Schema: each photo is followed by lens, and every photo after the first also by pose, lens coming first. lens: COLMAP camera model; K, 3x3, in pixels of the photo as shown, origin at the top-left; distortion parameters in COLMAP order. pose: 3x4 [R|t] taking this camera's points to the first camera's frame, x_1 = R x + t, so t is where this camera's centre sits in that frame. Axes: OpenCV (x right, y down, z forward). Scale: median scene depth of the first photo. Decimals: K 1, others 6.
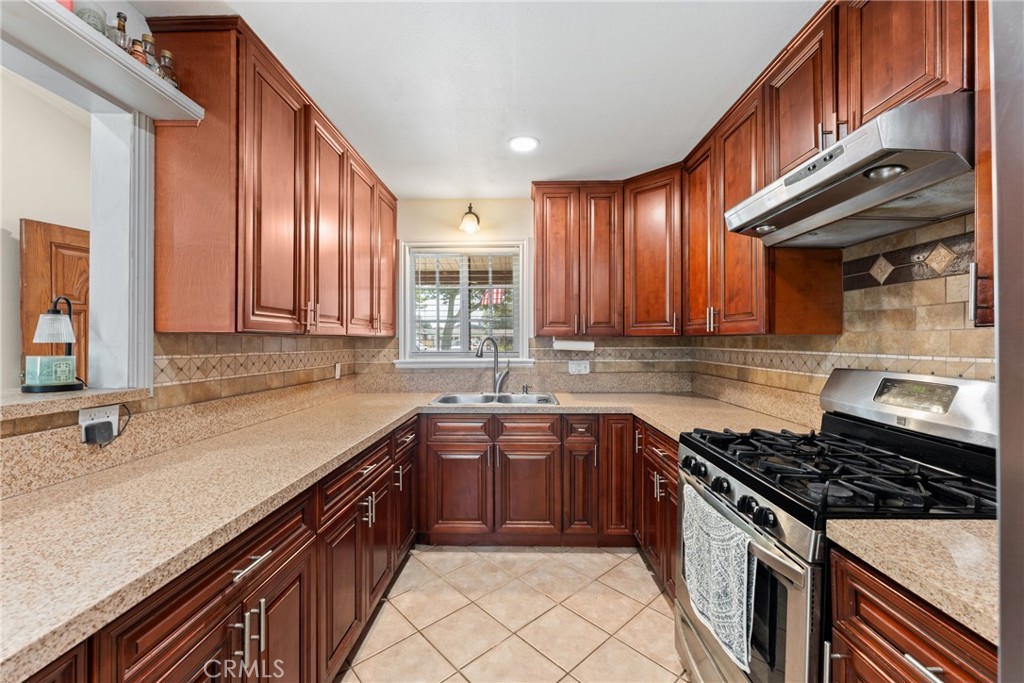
lens RADIAL K [[407.2, 0, 512.0], [0, 407.2, 341.5], [0, 0, 1]] dist [0.000285, -0.000121]
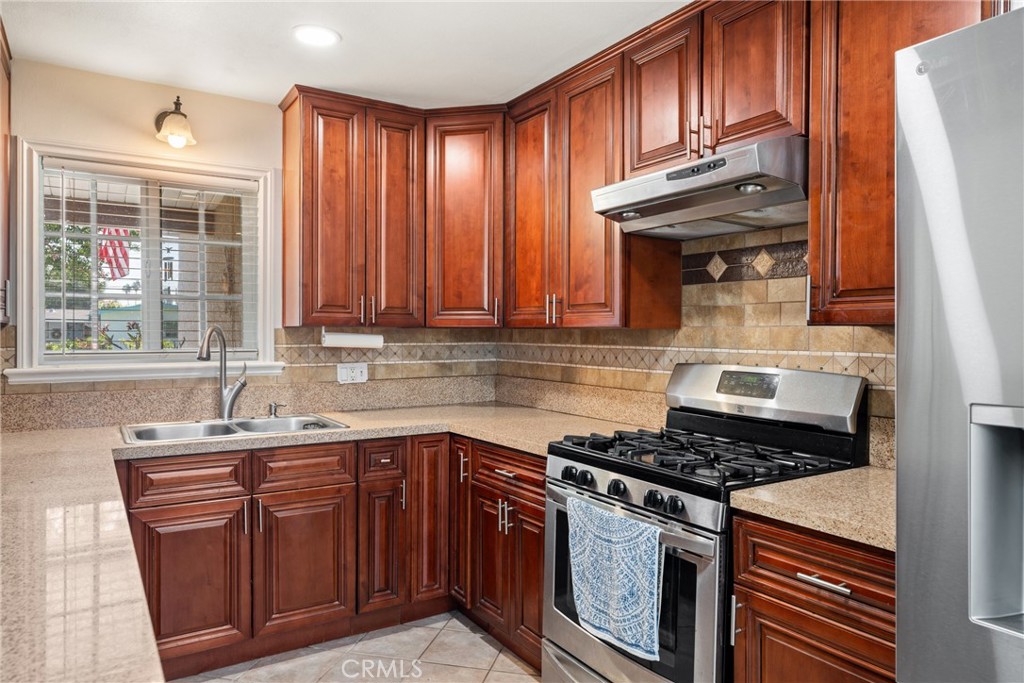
lens RADIAL K [[676.0, 0, 512.0], [0, 676.0, 341.5], [0, 0, 1]] dist [0.006168, 0.000503]
pose [[0.831914, -0.002233, 0.554900, -0.291652], [-0.004262, 0.999937, 0.010414, -0.001481], [-0.554889, -0.011028, 0.831852, -0.088421]]
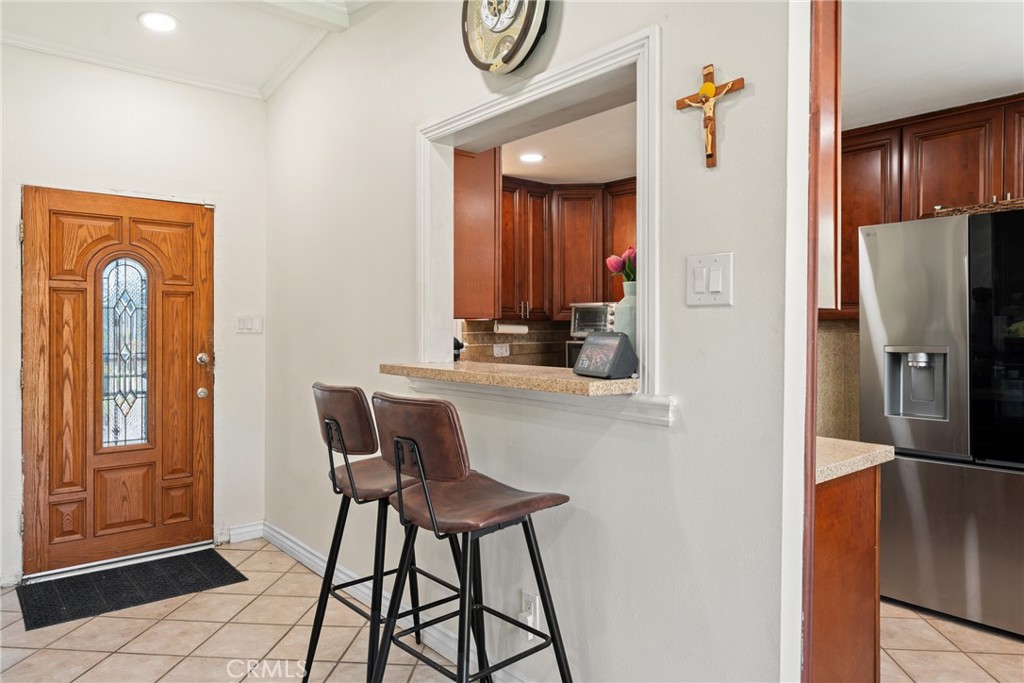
lens RADIAL K [[673.9, 0, 513.1], [0, 673.9, 325.0], [0, 0, 1]] dist [0.002046, 0.001421]
pose [[0.750384, -0.000264, 0.661002, -1.184536], [0.000167, 1.000000, 0.000209, -0.001273], [-0.661002, -0.000046, 0.750384, -0.388499]]
